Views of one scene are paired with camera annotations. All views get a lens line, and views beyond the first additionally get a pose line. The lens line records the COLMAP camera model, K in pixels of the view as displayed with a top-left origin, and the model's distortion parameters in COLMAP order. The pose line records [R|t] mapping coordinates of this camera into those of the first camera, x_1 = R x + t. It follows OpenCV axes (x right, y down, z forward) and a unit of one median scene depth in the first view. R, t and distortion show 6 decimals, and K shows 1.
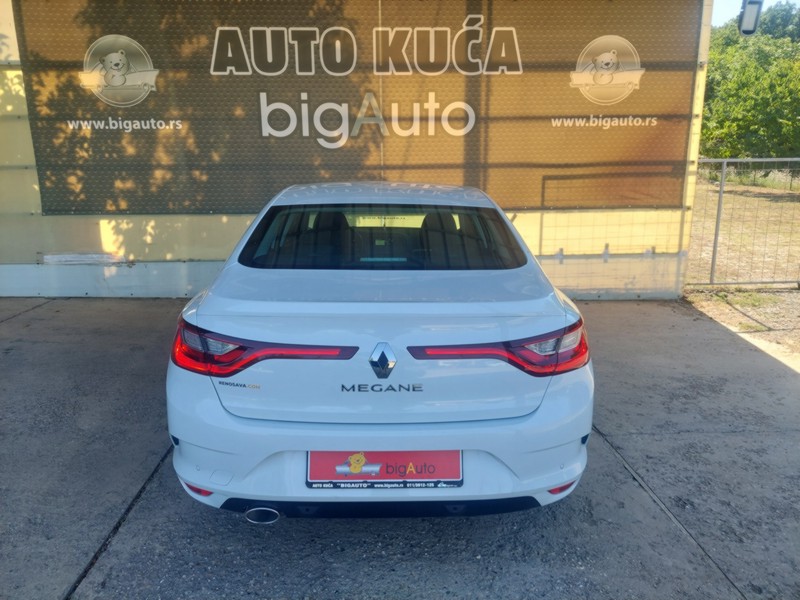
lens RADIAL K [[575.7, 0, 406.5], [0, 575.7, 301.6], [0, 0, 1]] dist [0.040282, -0.032293]
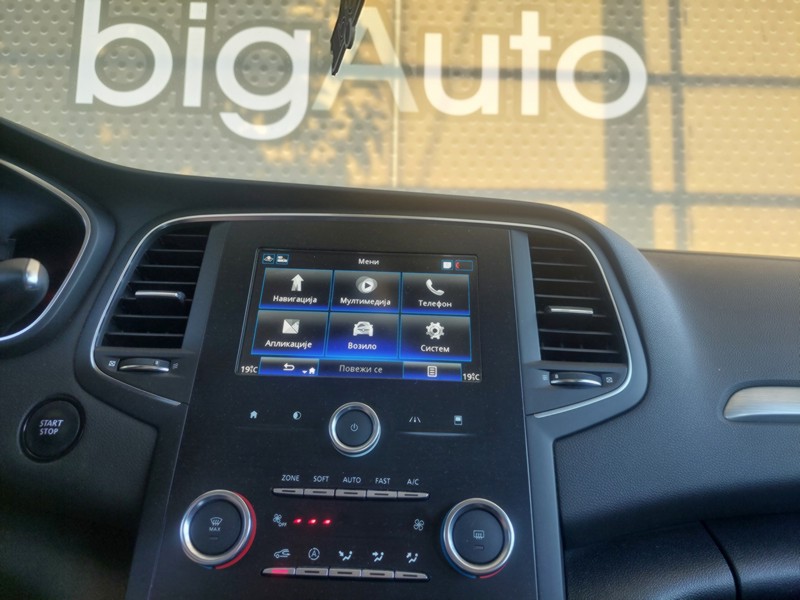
lens RADIAL K [[575.7, 0, 396.2], [0, 575.7, 301.3], [0, 0, 1]] dist [0.040282, -0.032293]
pose [[0.998795, 0.019724, -0.044939, -0.024451], [-0.034519, 0.933237, -0.357599, -0.041472], [0.034886, 0.358719, 0.932794, 0.713704]]
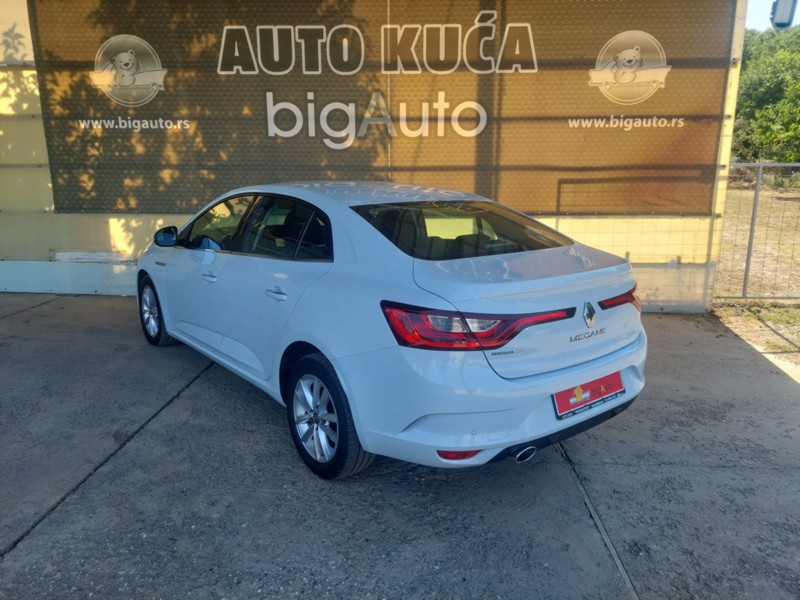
lens RADIAL K [[575.7, 0, 413.5], [0, 575.7, 302.5], [0, 0, 1]] dist [0.040282, -0.032293]
pose [[0.996469, 0.027406, -0.079357, 0.084194], [-0.027601, 0.999618, -0.001365, -0.008208], [0.079289, 0.003550, 0.996845, 0.037578]]
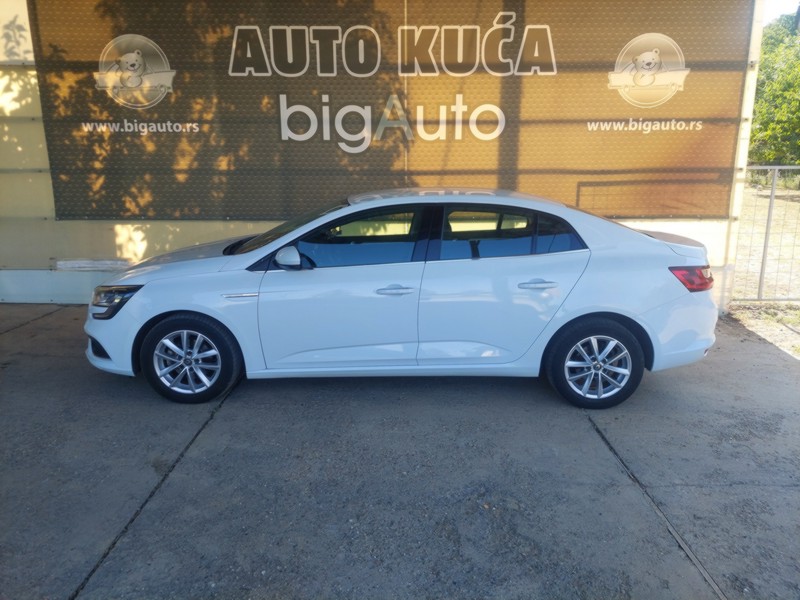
lens RADIAL K [[575.7, 0, 414.8], [0, 575.7, 292.9], [0, 0, 1]] dist [0.040282, -0.032293]
pose [[0.999023, 0.015468, -0.041403, 0.015002], [-0.016011, 0.999790, -0.012804, -0.023960], [0.041197, 0.013455, 0.999060, 0.057707]]
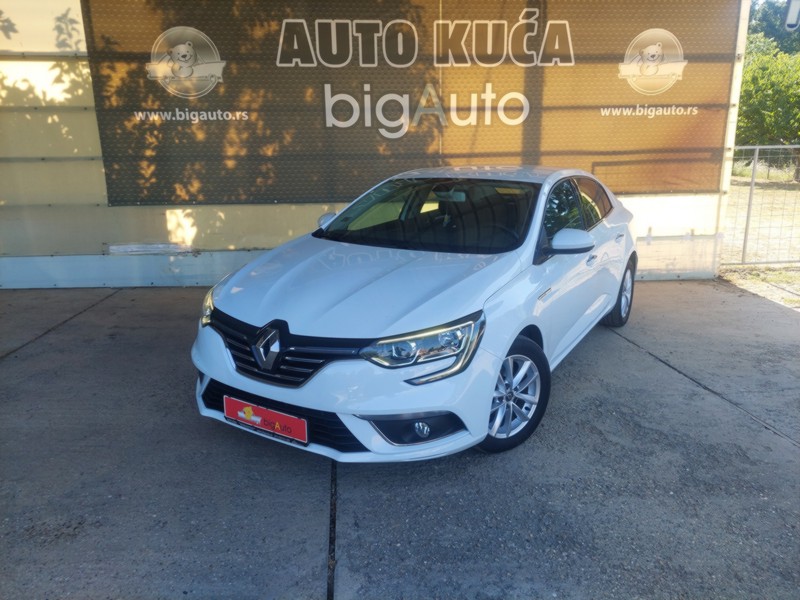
lens RADIAL K [[575.7, 0, 414.5], [0, 575.7, 299.0], [0, 0, 1]] dist [0.040282, -0.032293]
pose [[0.998333, -0.021059, 0.053735, -0.155522], [0.020817, 0.999770, 0.005070, 0.018261], [-0.053830, -0.003942, 0.998542, -0.033900]]
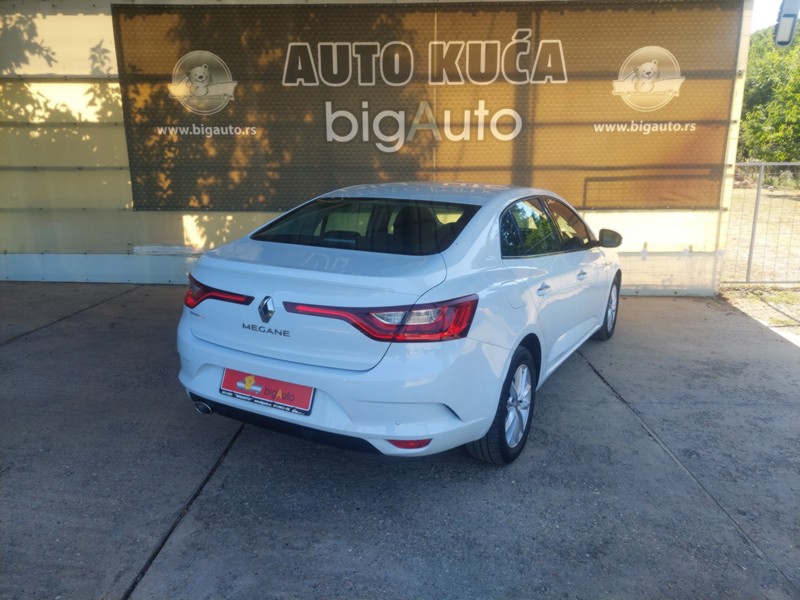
lens RADIAL K [[575.7, 0, 415.9], [0, 575.7, 305.7], [0, 0, 1]] dist [0.040282, -0.032293]
pose [[0.997894, 0.018656, -0.062122, -0.005038], [-0.018590, 0.999826, 0.001642, 0.023762], [0.062141, -0.000484, 0.998067, -0.091408]]
